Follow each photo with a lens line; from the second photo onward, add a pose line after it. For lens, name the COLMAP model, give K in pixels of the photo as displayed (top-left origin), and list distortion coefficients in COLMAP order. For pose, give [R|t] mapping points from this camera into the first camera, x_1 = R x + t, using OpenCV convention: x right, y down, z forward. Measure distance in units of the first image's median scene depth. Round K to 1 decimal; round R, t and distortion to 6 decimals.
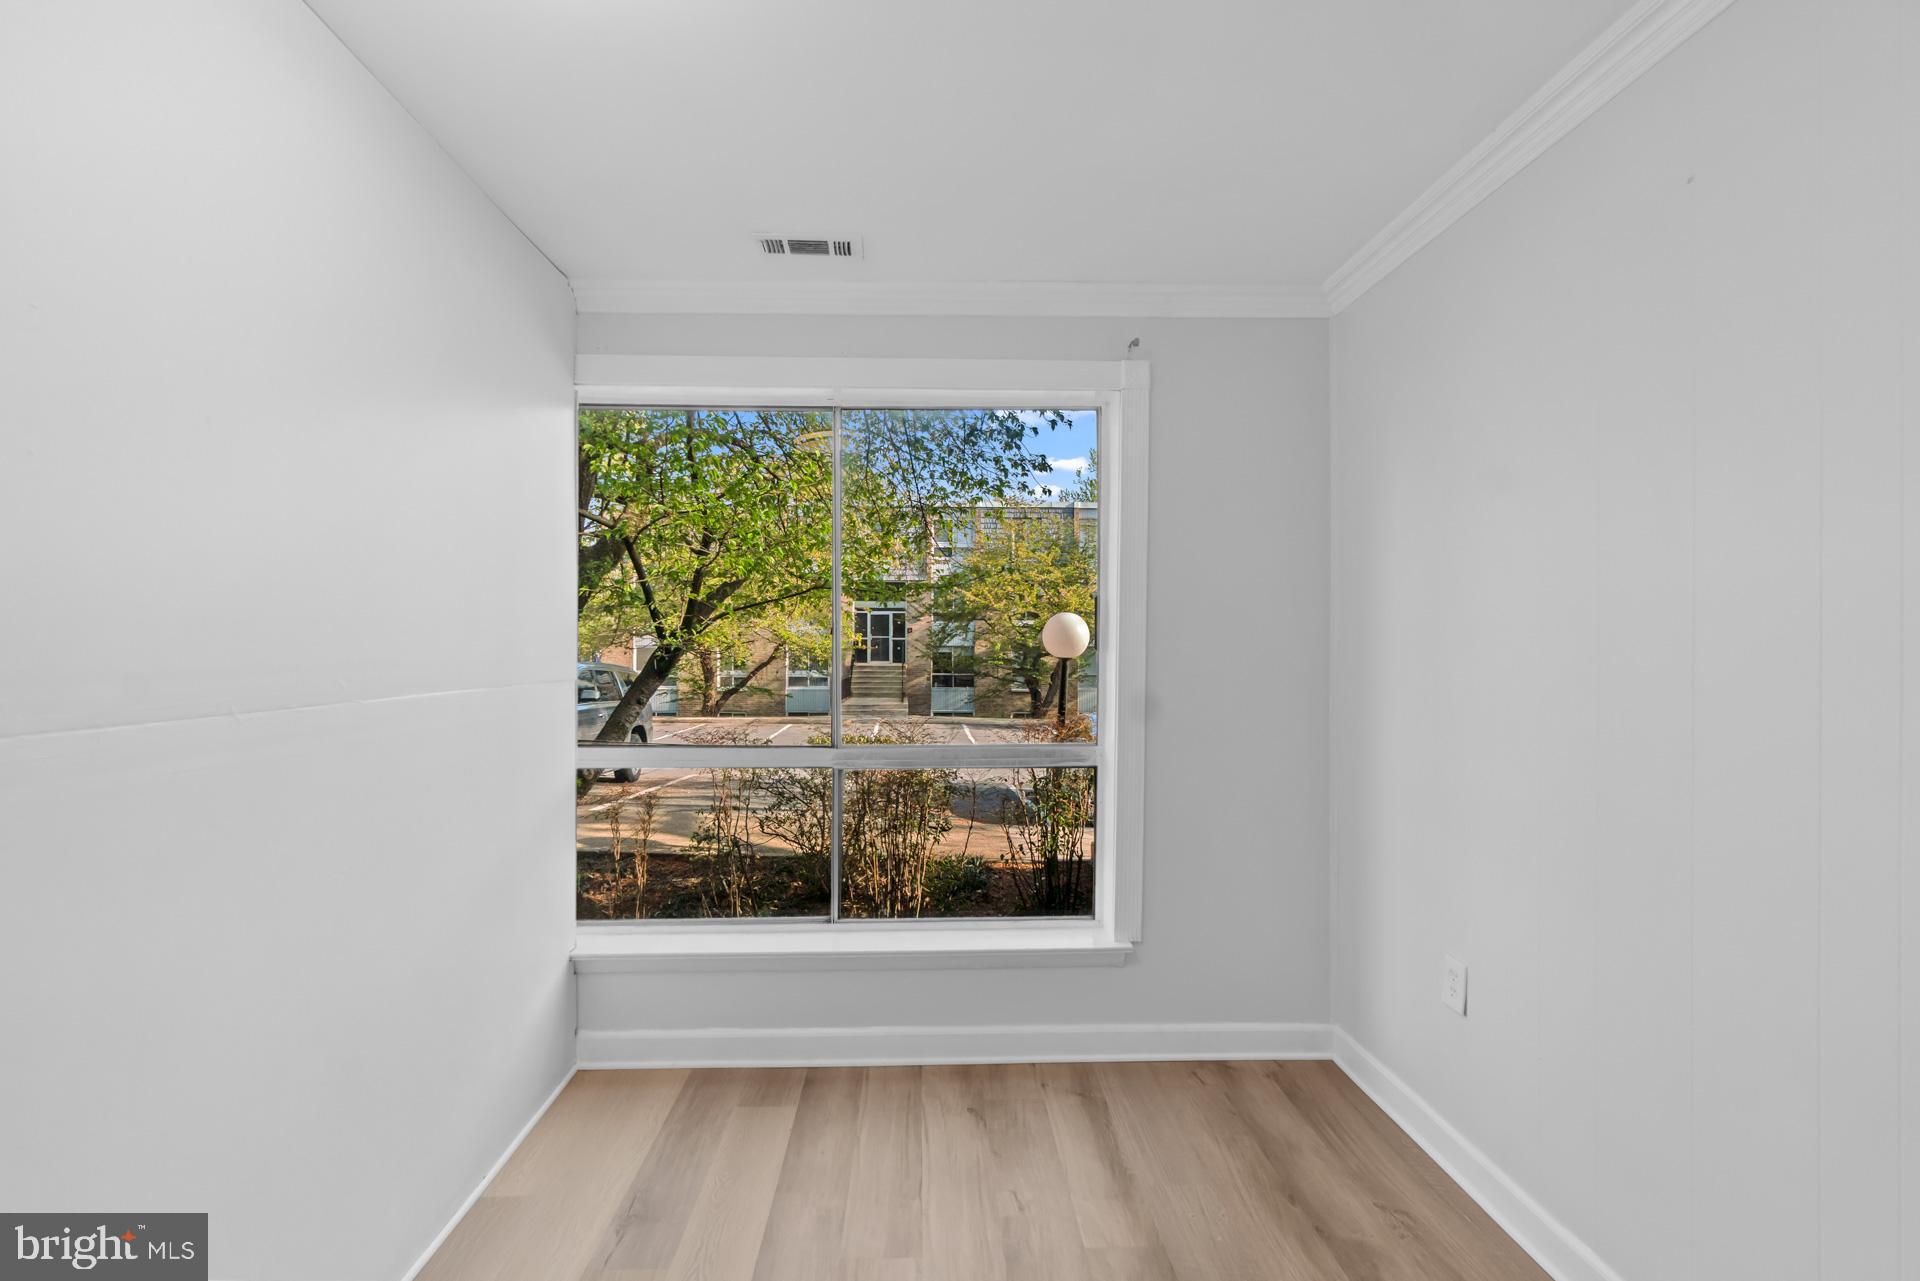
lens RADIAL K [[846.6, 0, 955.7], [0, 846.6, 640.3], [0, 0, 1]] dist [-0.002564, 0.000737]
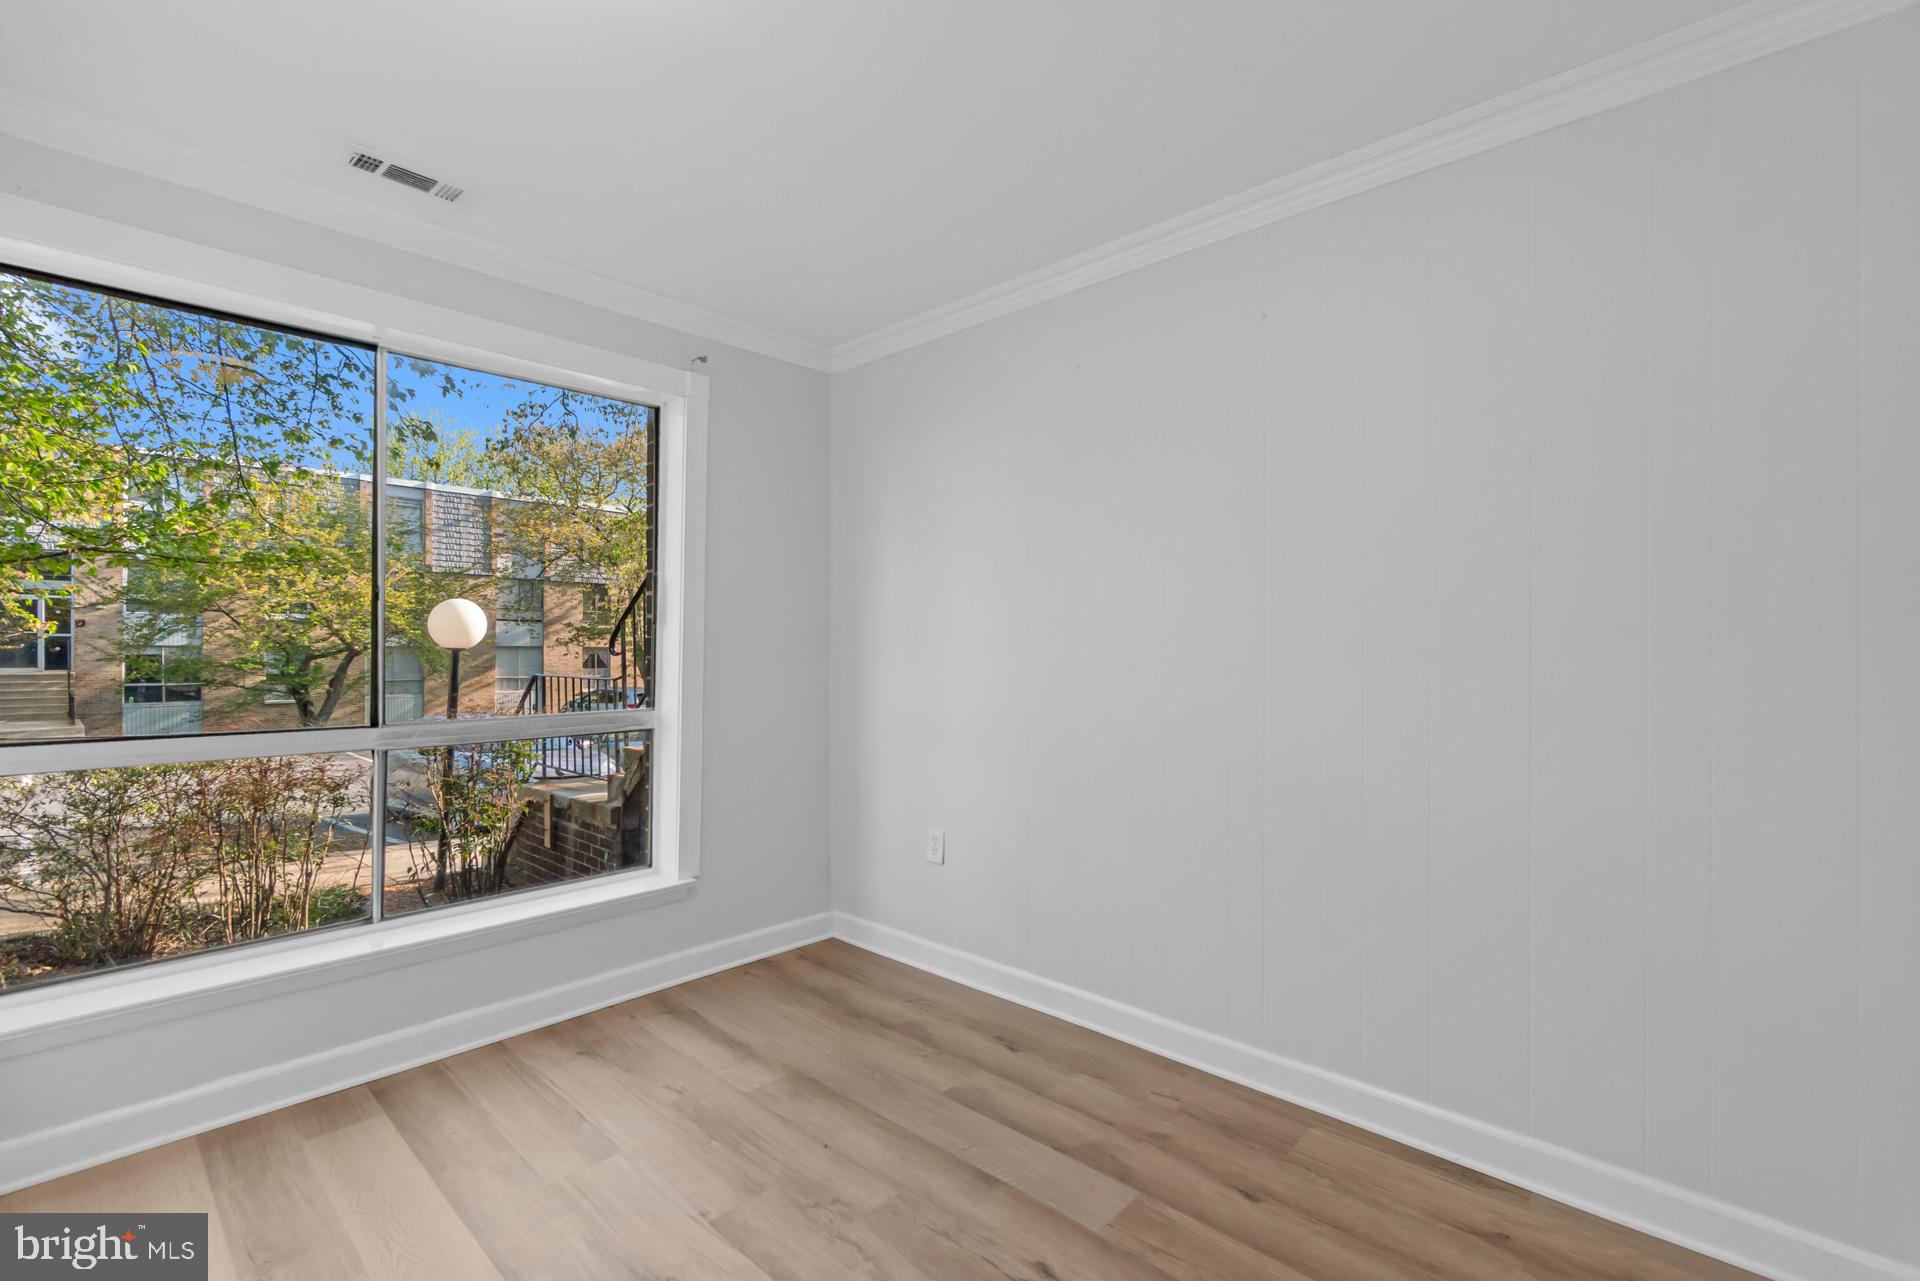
lens RADIAL K [[846.6, 0, 959.3], [0, 846.6, 643.1], [0, 0, 1]] dist [-0.002564, 0.000737]
pose [[0.705976, 0.003001, 0.708229, -0.349620], [-0.002535, 0.999995, -0.001711, 0.038618], [-0.708231, -0.000587, 0.705981, -0.070135]]
